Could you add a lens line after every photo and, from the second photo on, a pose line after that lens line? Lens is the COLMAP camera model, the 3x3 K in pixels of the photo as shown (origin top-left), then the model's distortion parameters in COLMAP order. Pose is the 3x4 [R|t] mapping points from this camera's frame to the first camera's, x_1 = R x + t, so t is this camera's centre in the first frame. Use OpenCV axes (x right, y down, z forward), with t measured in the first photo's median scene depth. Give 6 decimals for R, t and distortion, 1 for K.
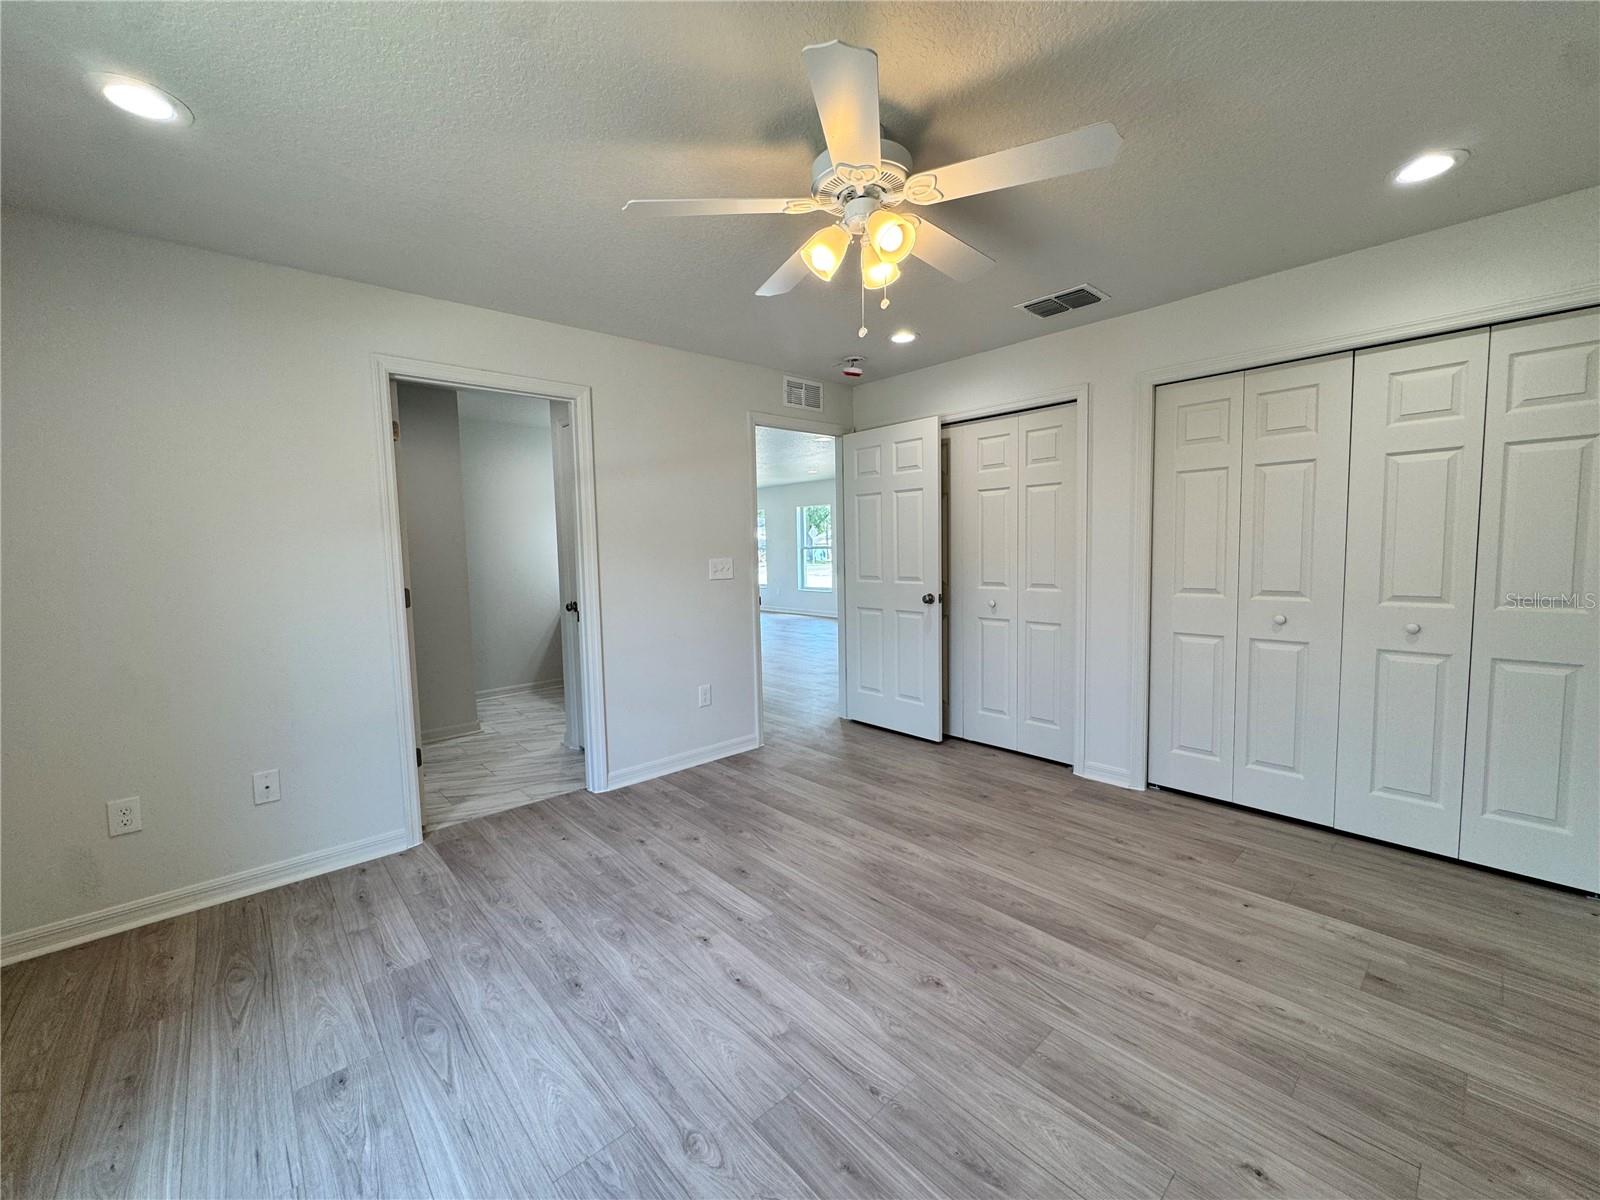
lens RADIAL K [[637.6, 0, 802.3], [0, 637.6, 594.9], [0, 0, 1]] dist [-0.000121, -0.000142]
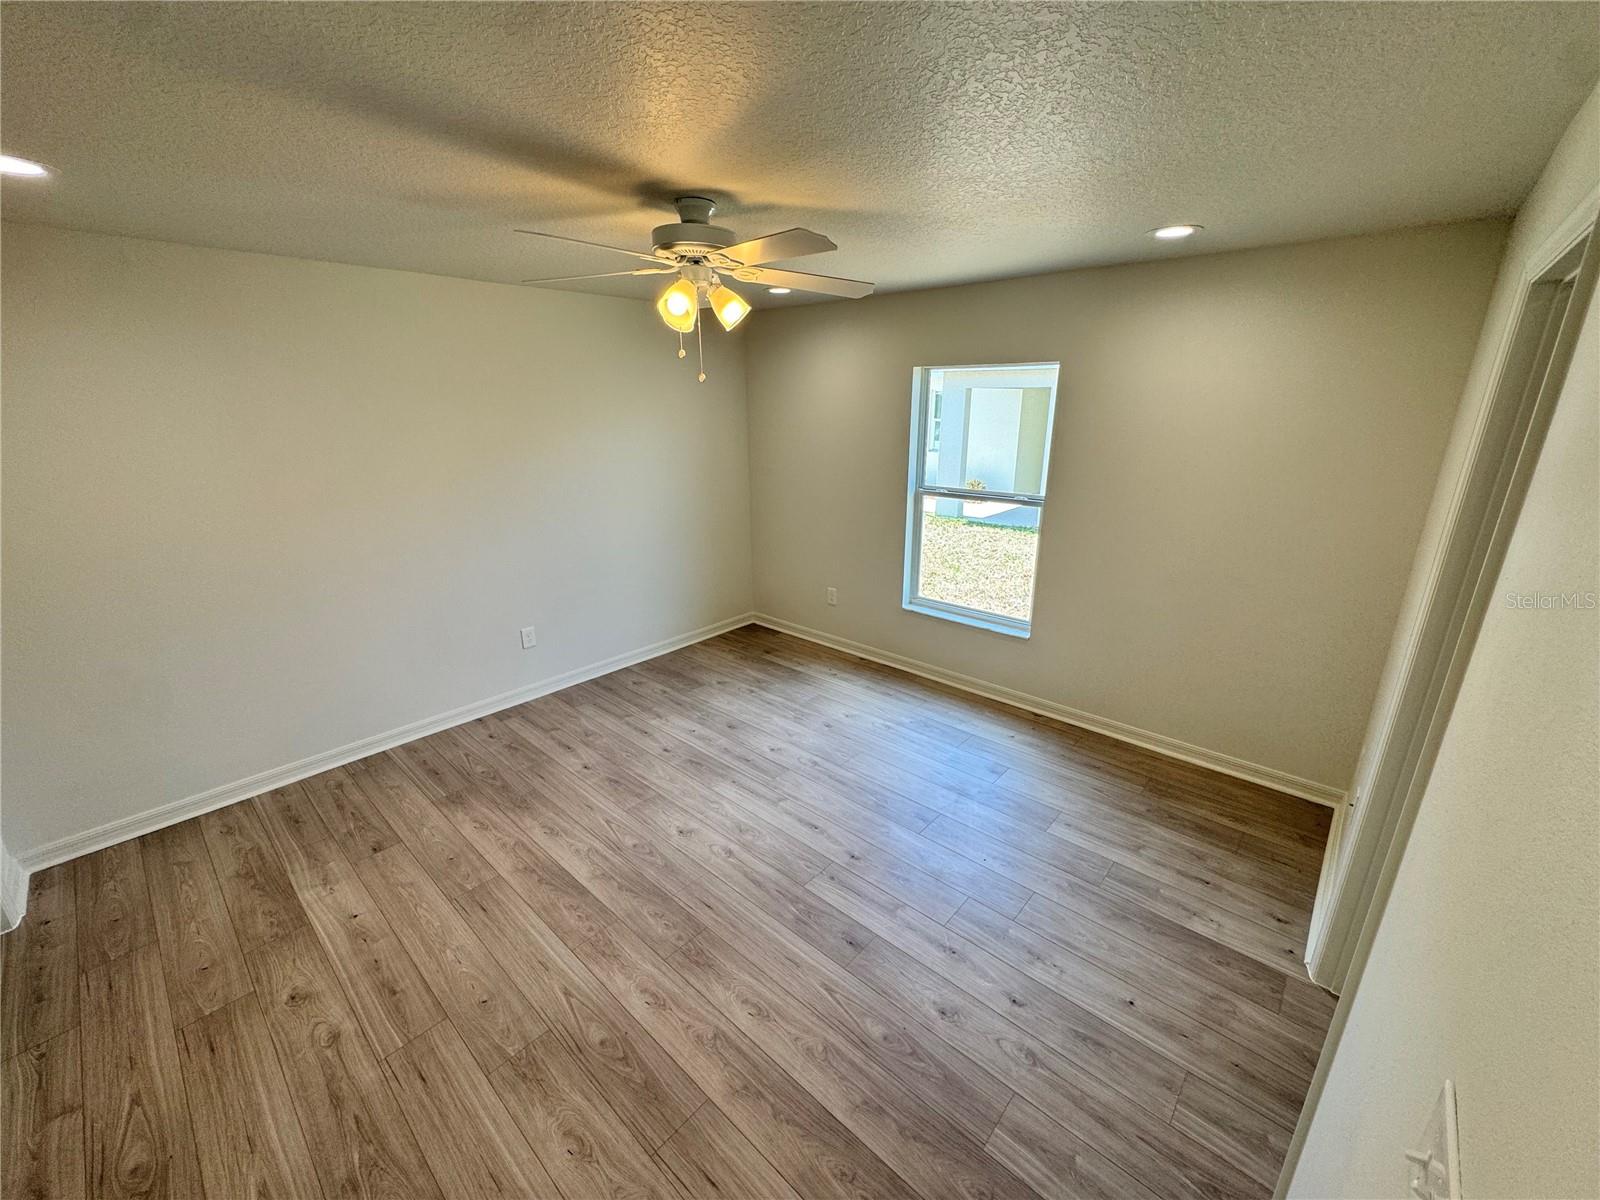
lens RADIAL K [[637.6, 0, 802.3], [0, 637.6, 594.9], [0, 0, 1]] dist [-0.000121, -0.000142]
pose [[-0.994396, 0.055518, -0.089964, 0.029703], [0.018152, 0.928033, 0.372056, -0.389357], [0.104146, 0.368339, -0.923840, 1.888392]]
